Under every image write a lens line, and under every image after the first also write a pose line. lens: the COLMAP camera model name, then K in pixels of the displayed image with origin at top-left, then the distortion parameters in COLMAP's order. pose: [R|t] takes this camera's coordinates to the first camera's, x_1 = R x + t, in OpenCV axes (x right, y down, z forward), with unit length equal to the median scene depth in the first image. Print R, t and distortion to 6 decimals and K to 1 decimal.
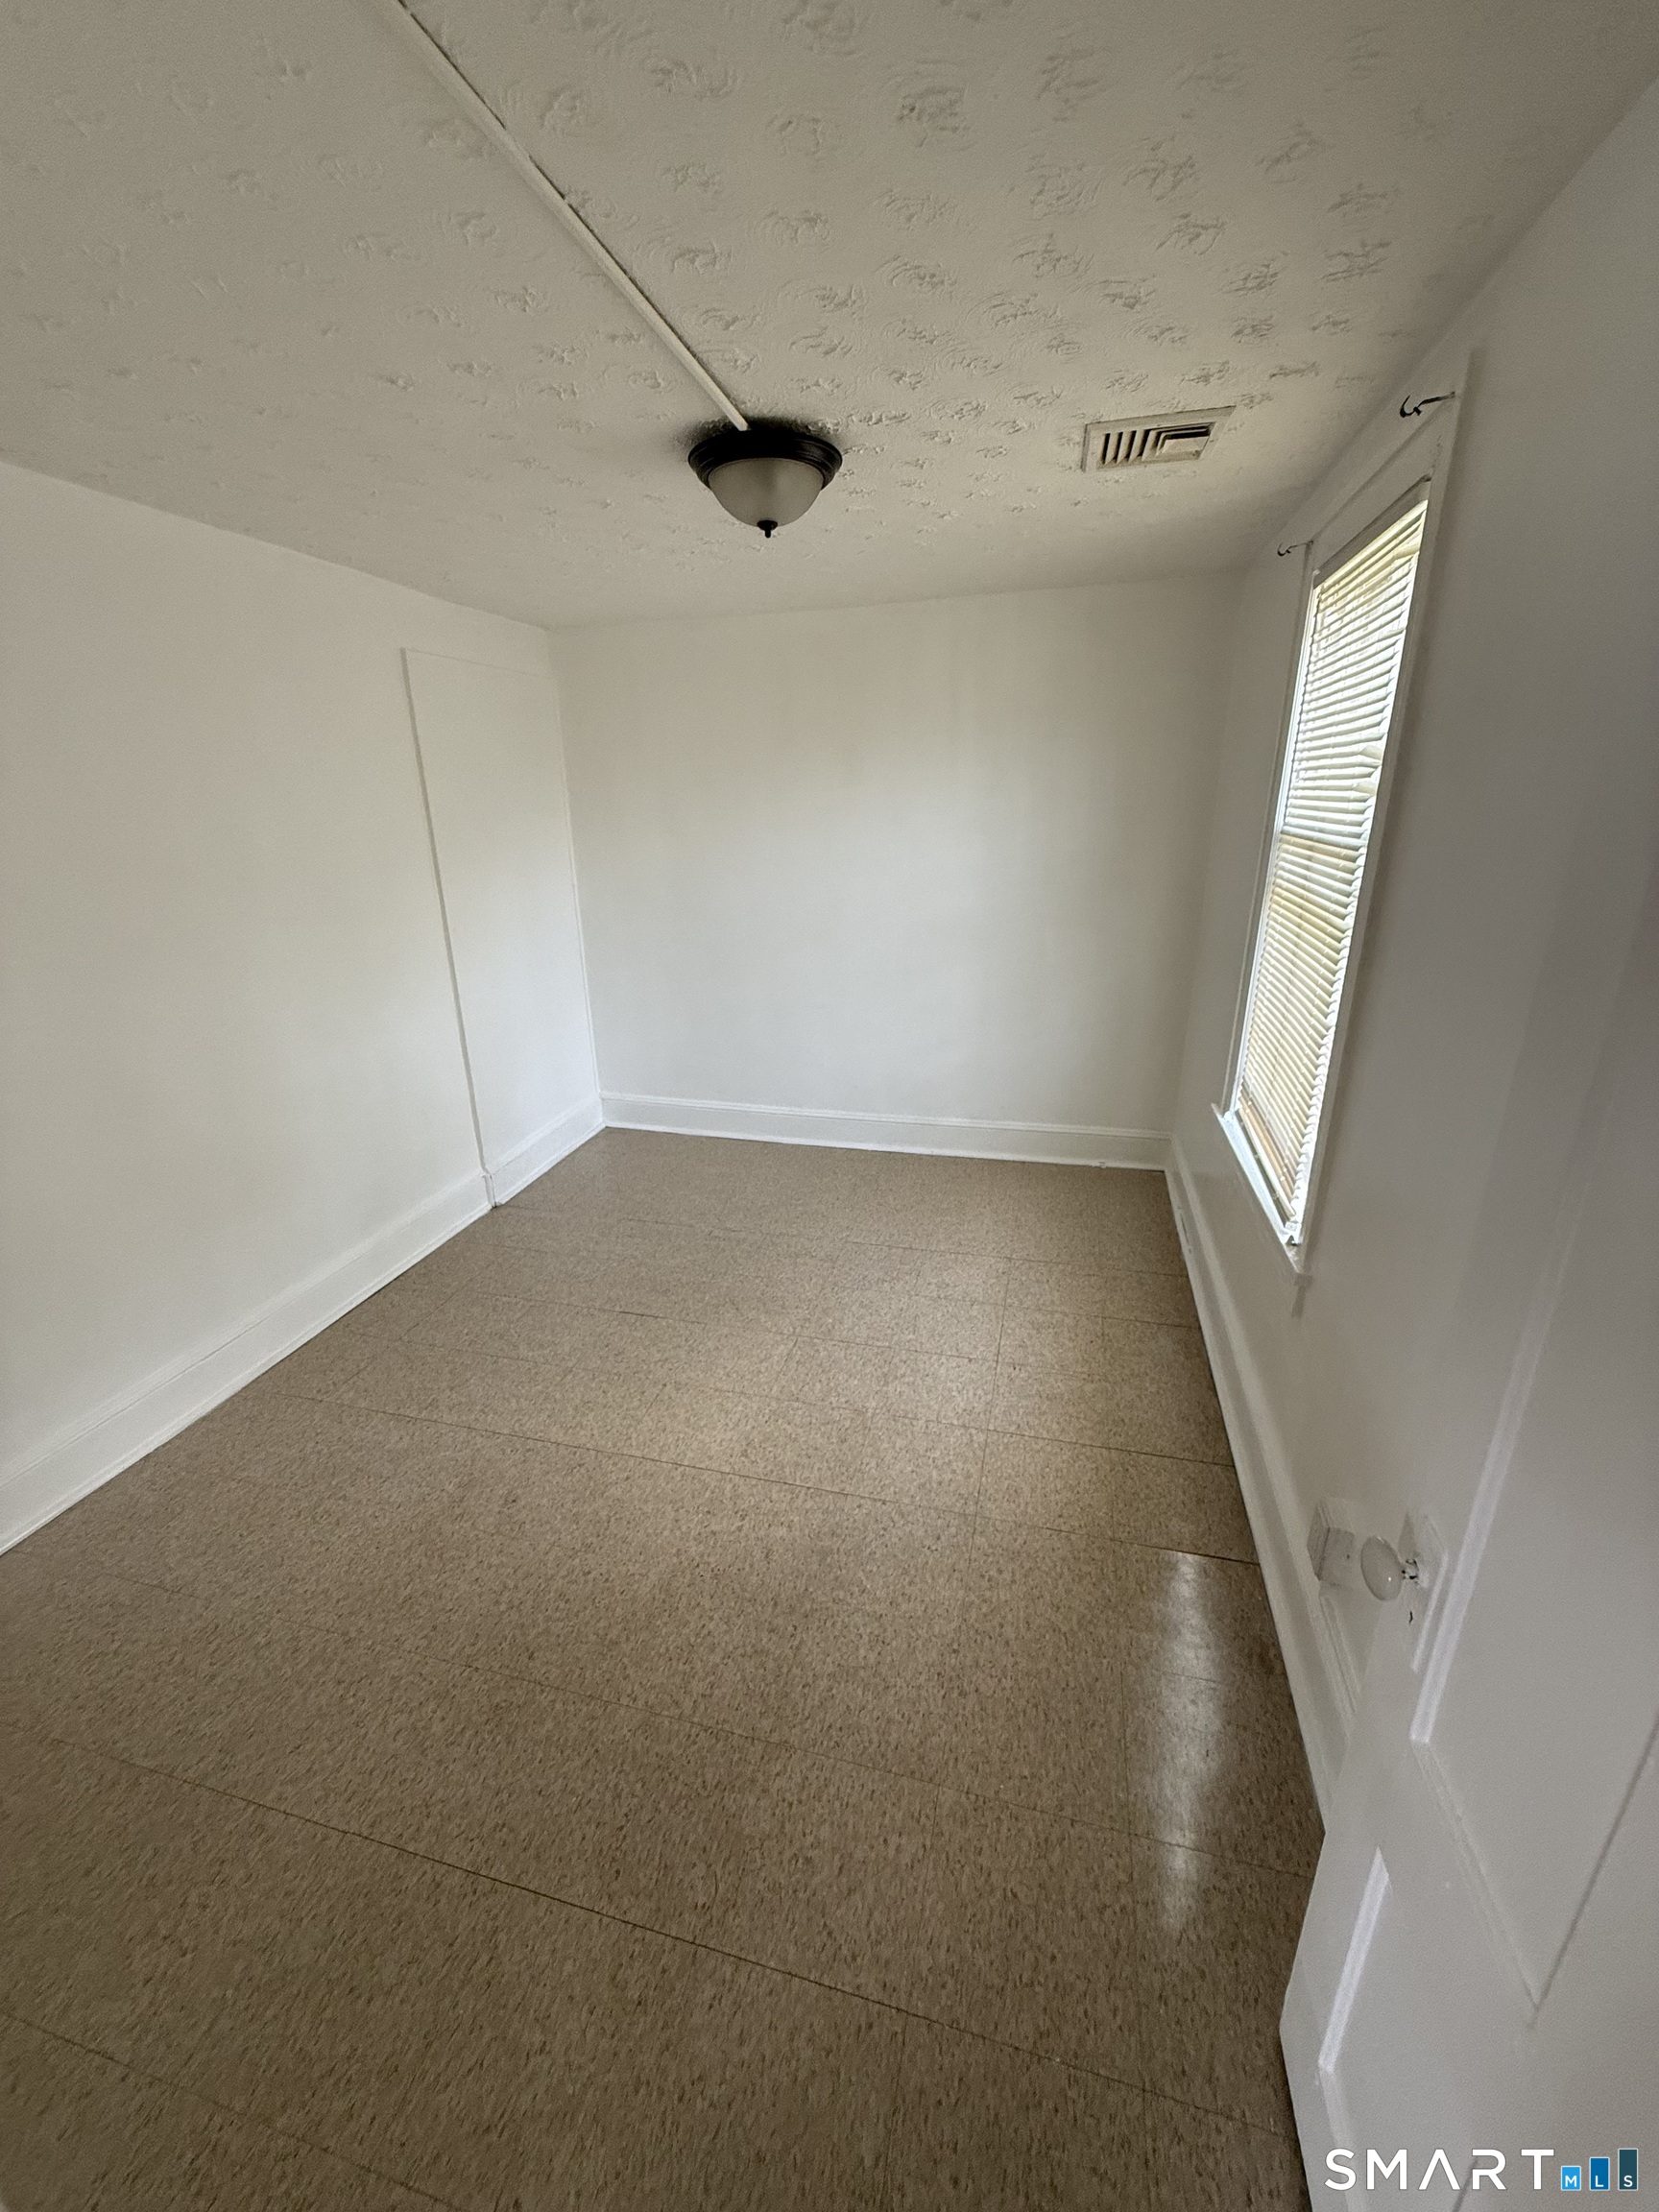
lens RADIAL K [[887.8, 0, 827.1], [0, 887.8, 1104.2], [0, 0, 1]] dist [0.000375, -0.000065]
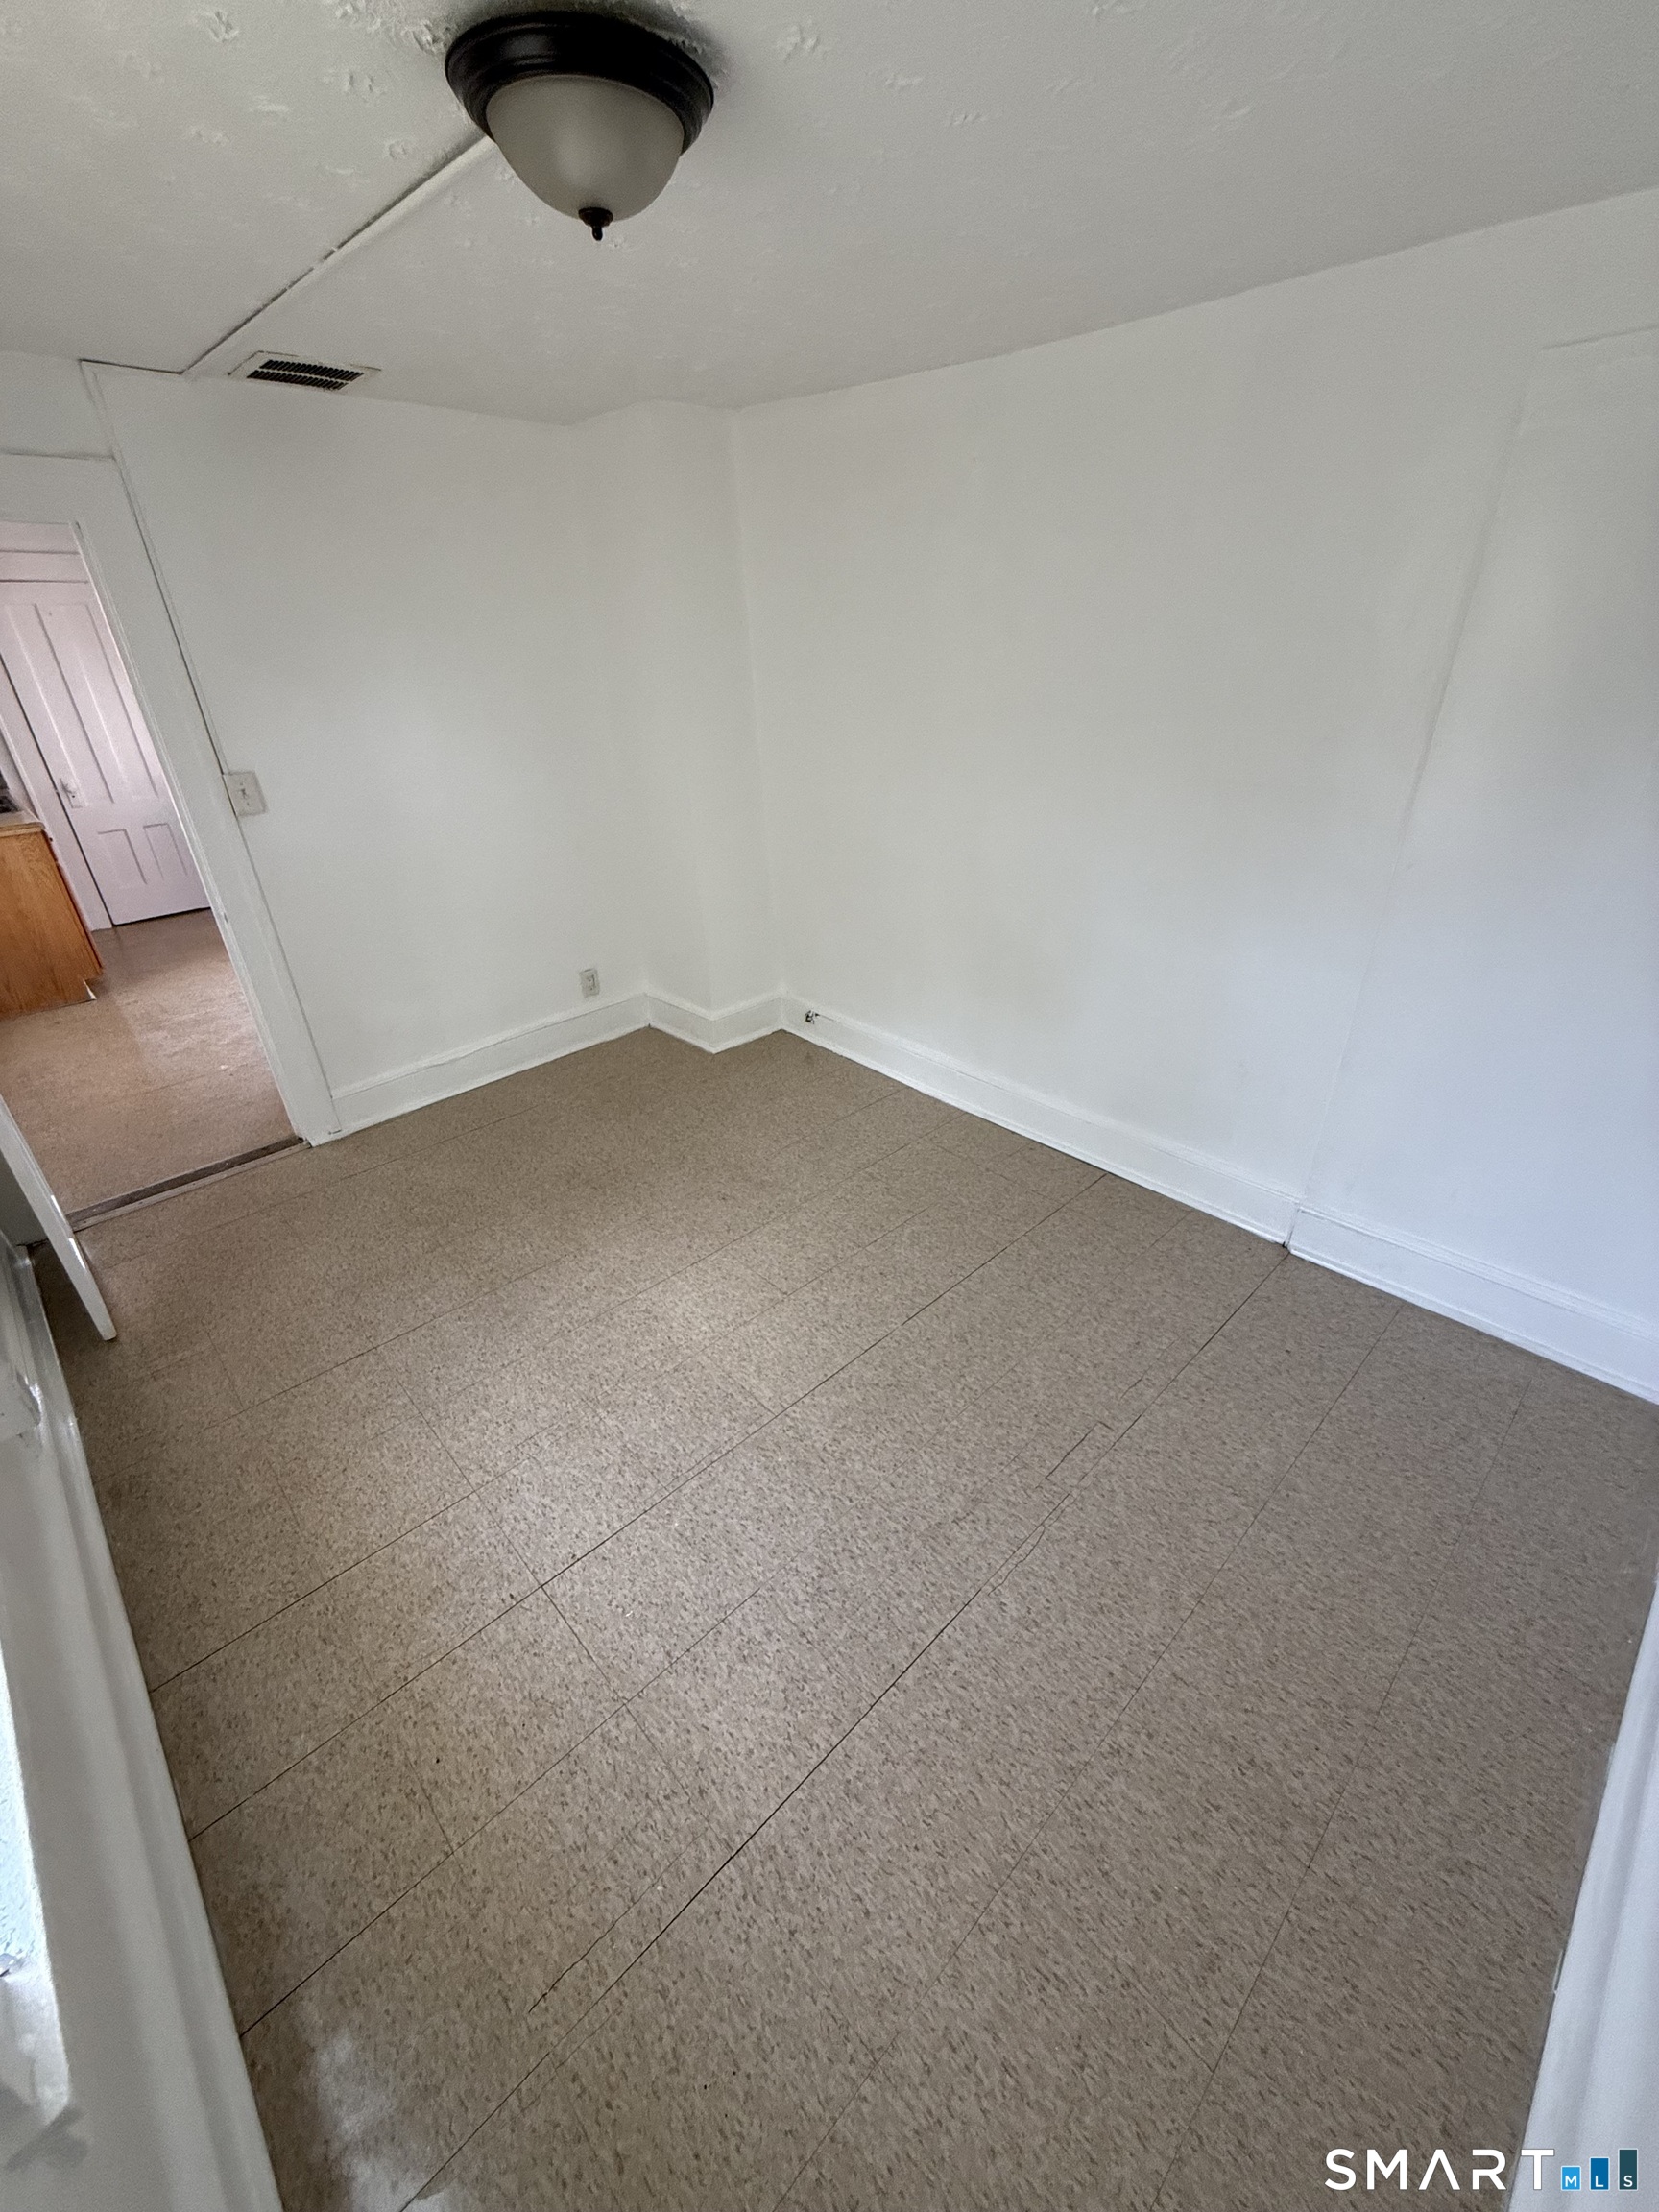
lens RADIAL K [[887.8, 0, 829.5], [0, 887.8, 1107.6], [0, 0, 1]] dist [0.000375, -0.000065]
pose [[-0.527216, 0.430099, -0.732843, 0.453279], [-0.248371, 0.746777, 0.616957, -0.489026], [0.812623, 0.507286, -0.286888, 1.305628]]
